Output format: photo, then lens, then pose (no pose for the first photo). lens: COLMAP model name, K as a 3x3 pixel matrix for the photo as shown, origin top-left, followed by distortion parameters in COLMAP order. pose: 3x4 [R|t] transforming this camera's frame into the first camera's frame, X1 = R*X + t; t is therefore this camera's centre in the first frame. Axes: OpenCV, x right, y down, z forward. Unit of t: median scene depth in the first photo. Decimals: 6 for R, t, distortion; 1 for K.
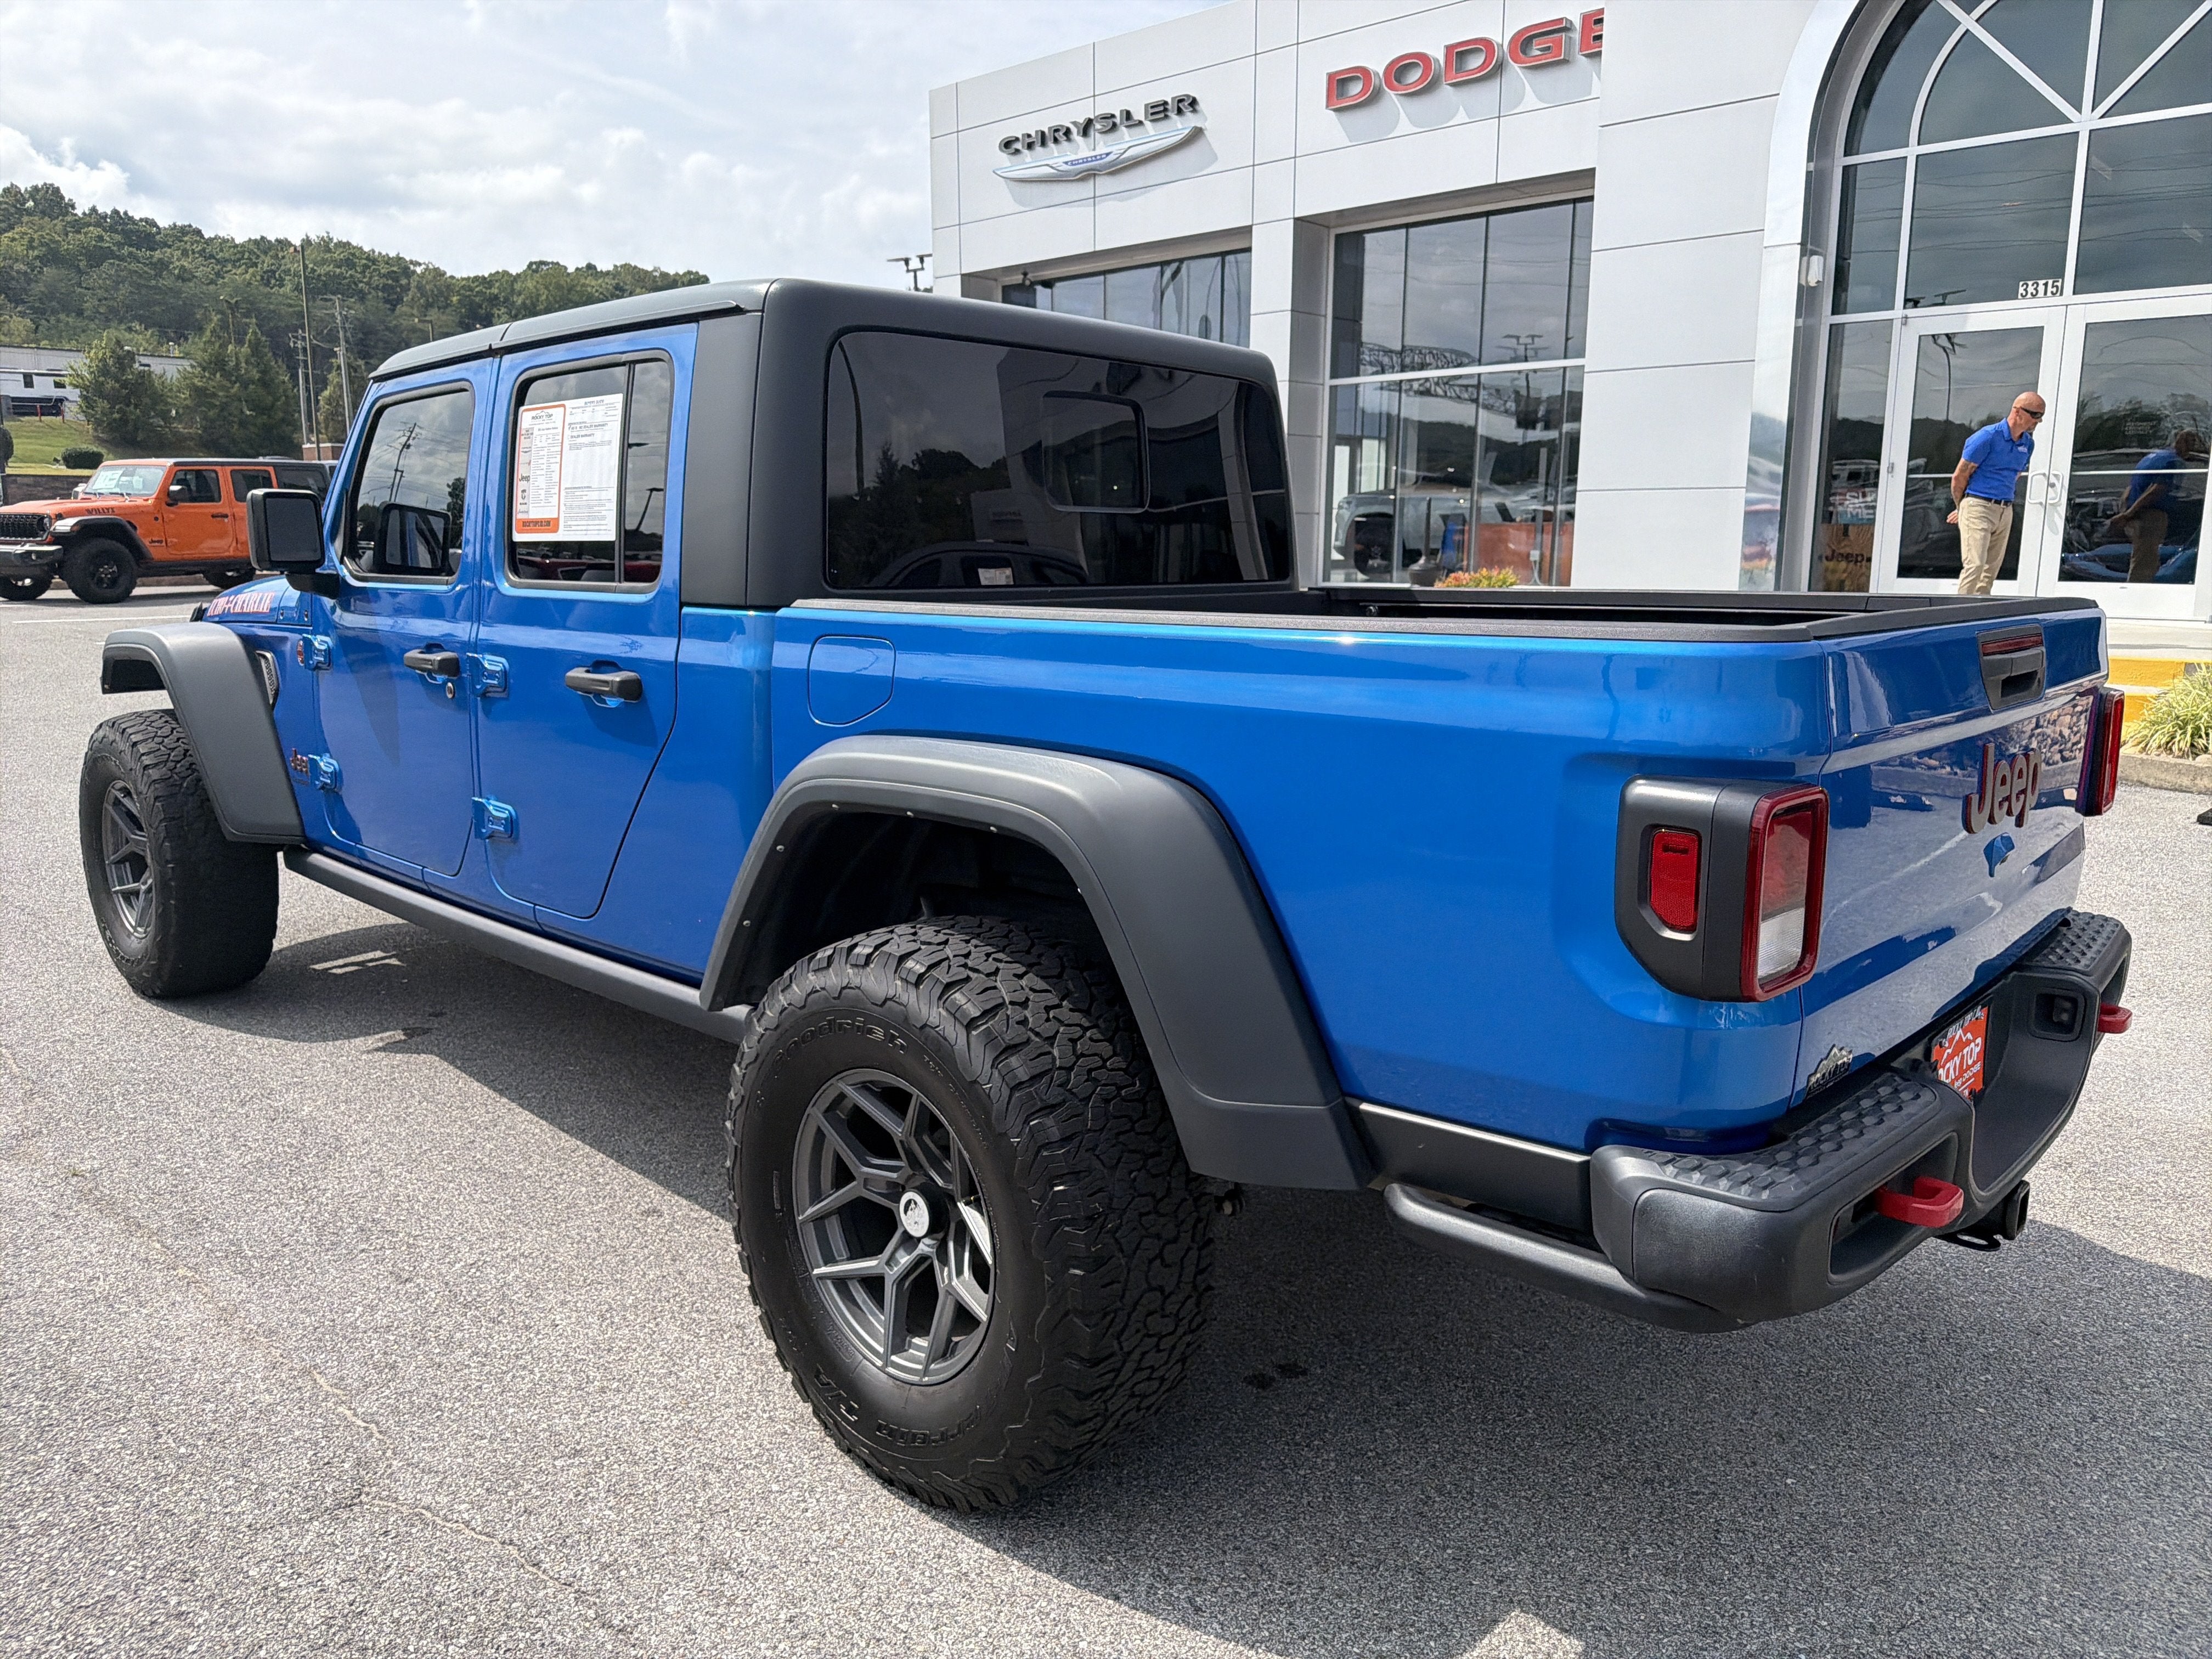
lens RADIAL K [[1577.8, 0, 1119.4], [0, 1577.8, 824.1], [0, 0, 1]] dist [0.024753, -0.032949]
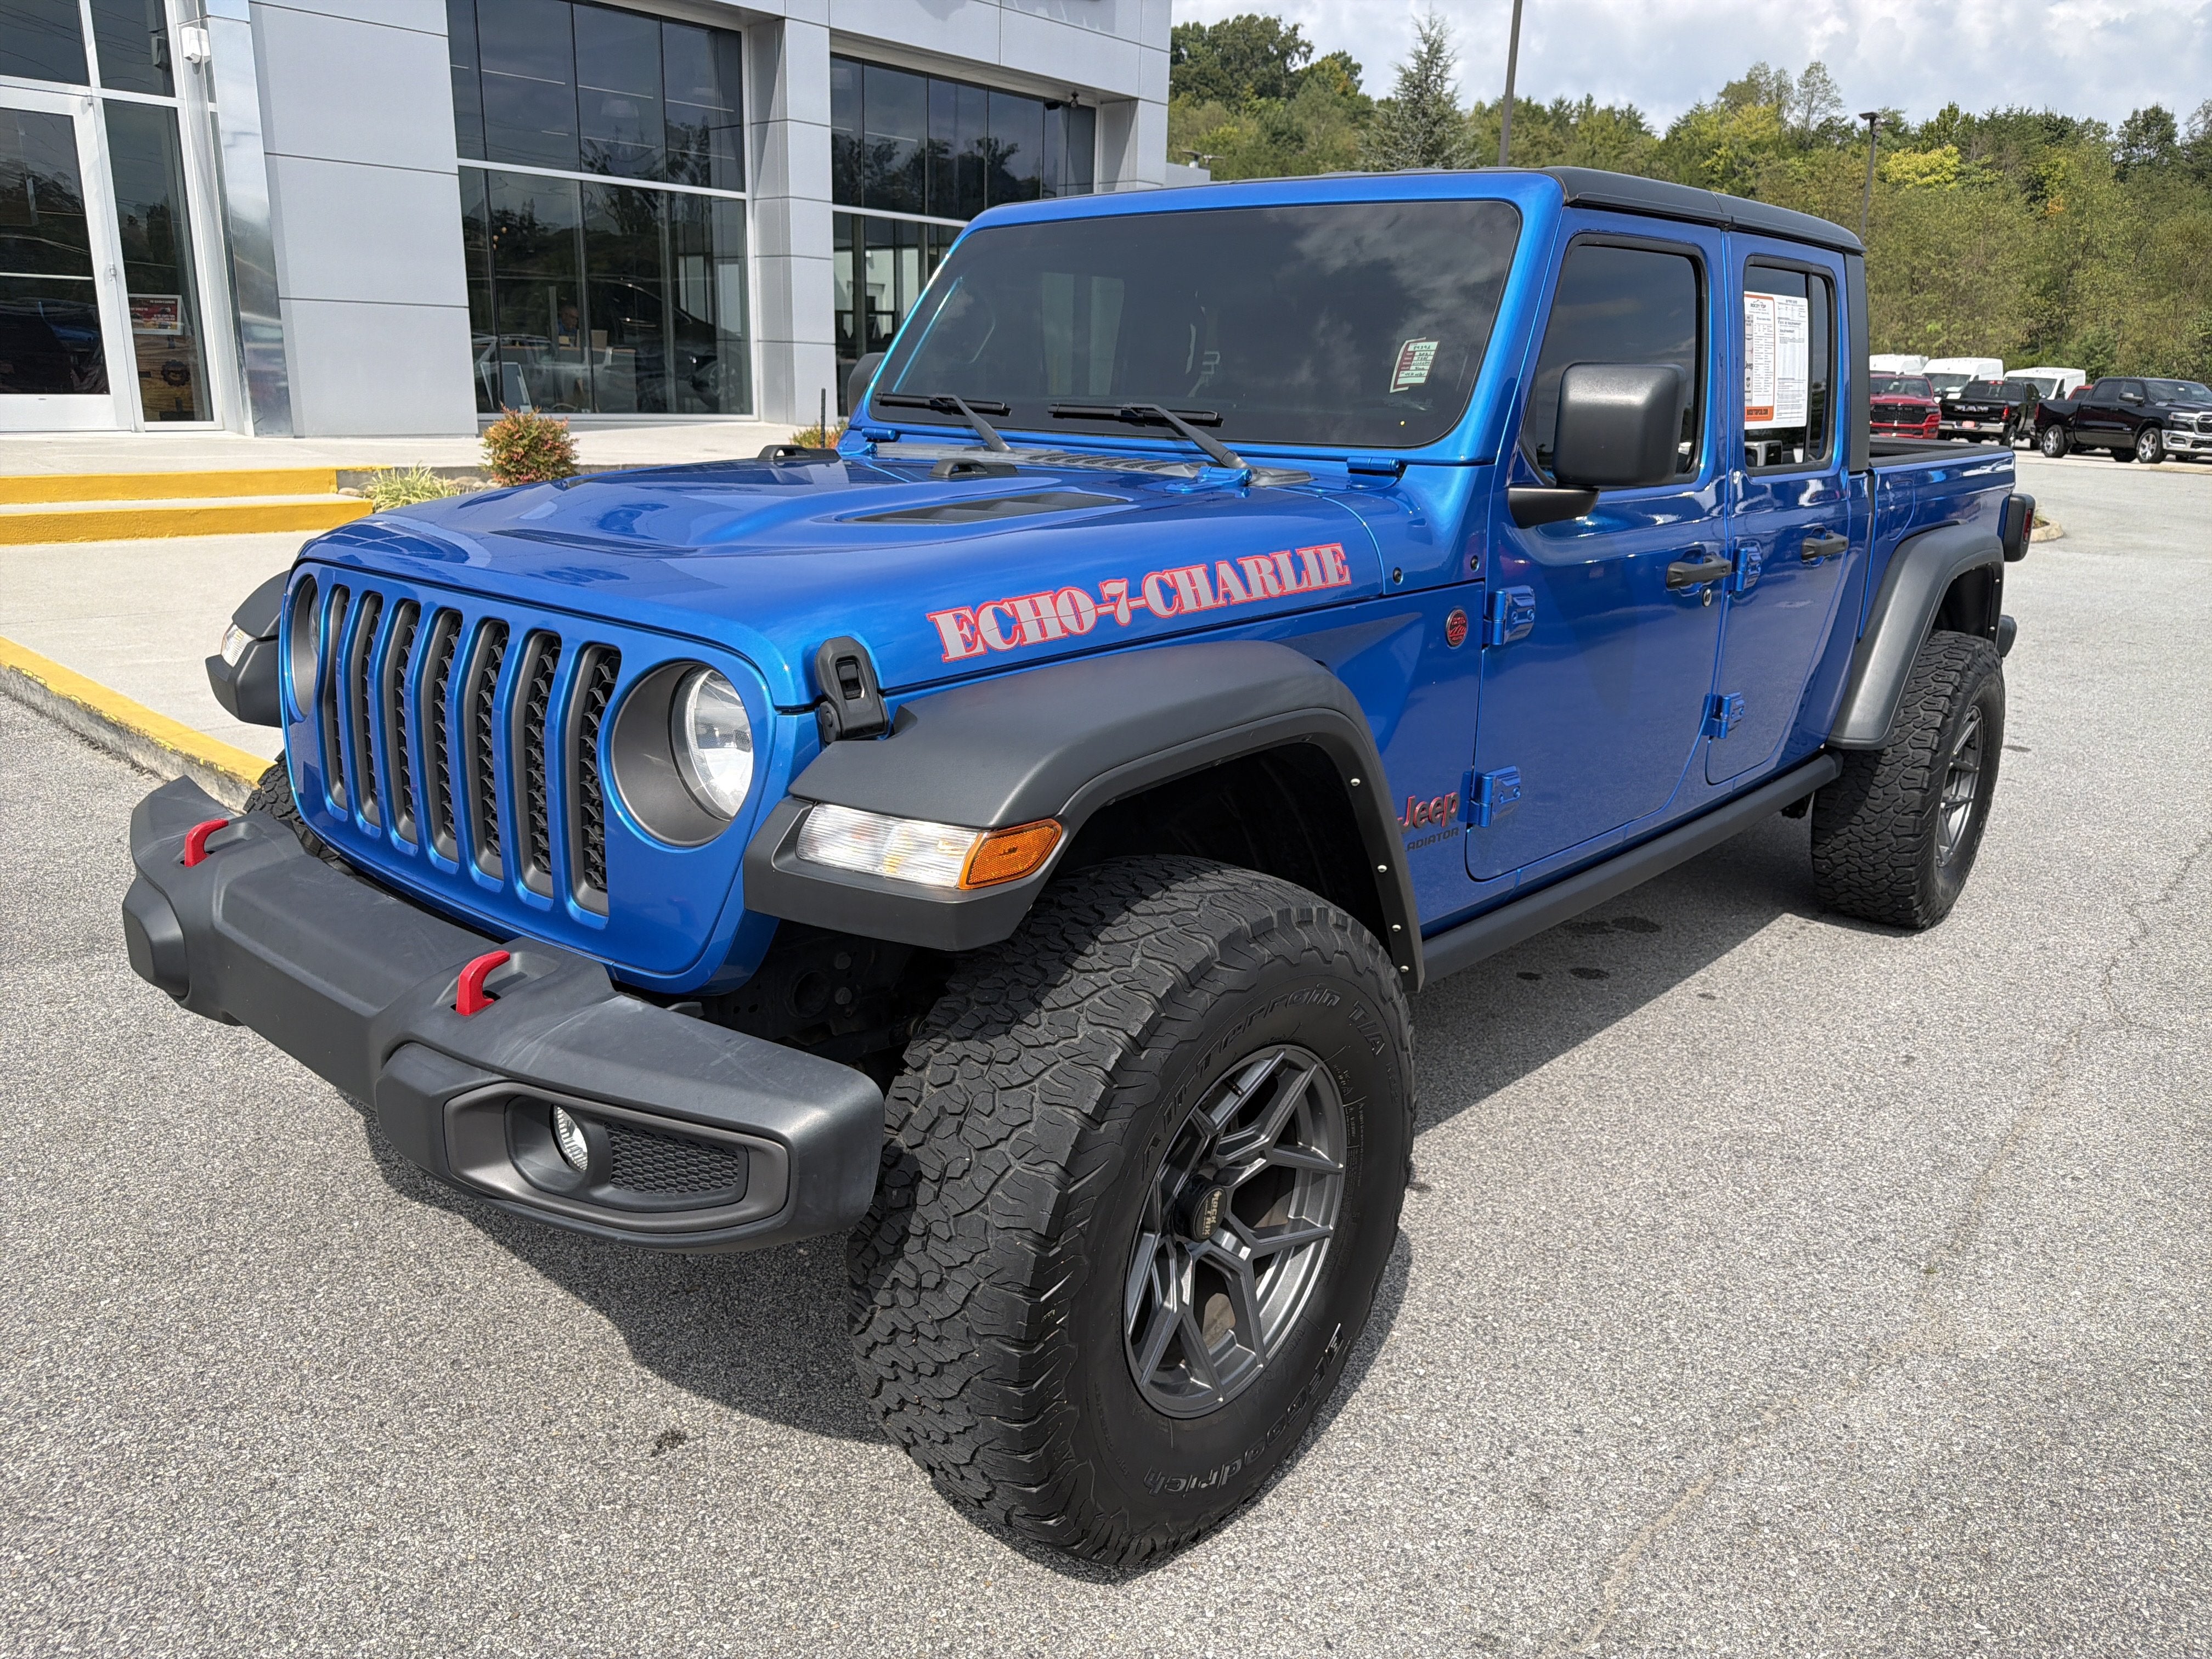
lens RADIAL K [[1577.8, 0, 1101.1], [0, 1577.8, 831.0], [0, 0, 1]] dist [0.024753, -0.032949]
pose [[-0.022573, -0.285507, 0.958111, -1.103231], [0.151889, 0.946251, 0.285552, -0.224747], [-0.988140, 0.151972, 0.022006, 1.112334]]
